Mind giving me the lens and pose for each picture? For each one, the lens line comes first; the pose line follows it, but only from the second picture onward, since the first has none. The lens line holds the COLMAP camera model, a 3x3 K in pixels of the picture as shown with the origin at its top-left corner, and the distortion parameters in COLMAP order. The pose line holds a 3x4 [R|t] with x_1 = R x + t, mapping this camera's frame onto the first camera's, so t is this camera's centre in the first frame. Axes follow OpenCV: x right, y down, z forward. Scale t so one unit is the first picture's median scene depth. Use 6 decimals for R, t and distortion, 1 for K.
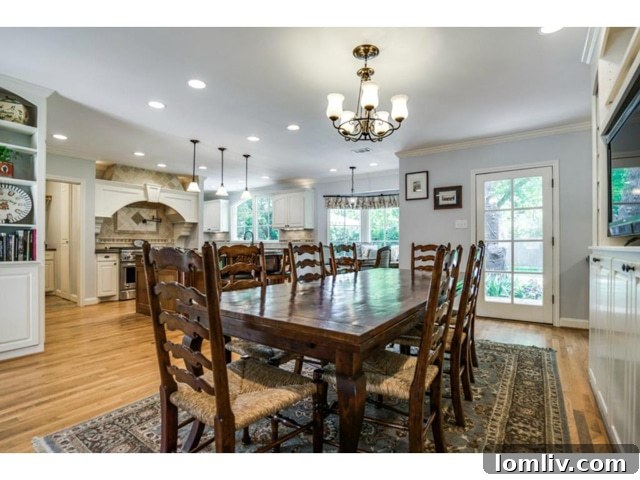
lens RADIAL K [[299.8, 0, 320.7], [0, 299.8, 241.1], [0, 0, 1]] dist [-0.027799, 0.001711]
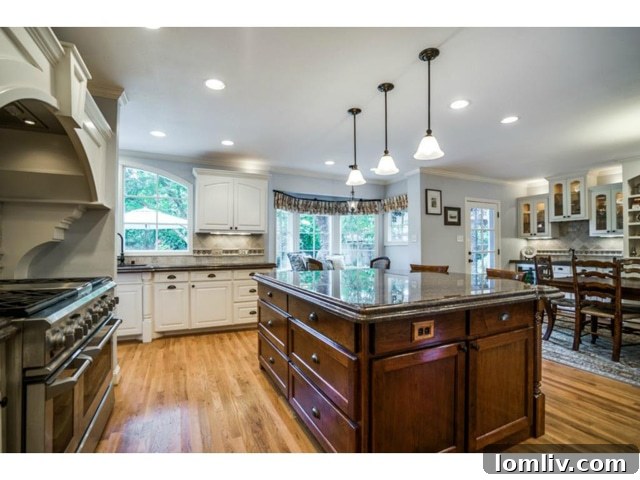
lens RADIAL K [[299.8, 0, 317.7], [0, 299.8, 242.9], [0, 0, 1]] dist [-0.027799, 0.001711]
pose [[0.523043, 0.010557, 0.852241, -0.803066], [-0.005447, 0.999944, -0.009044, -0.021488], [-0.852289, 0.000088, 0.523071, 0.752707]]
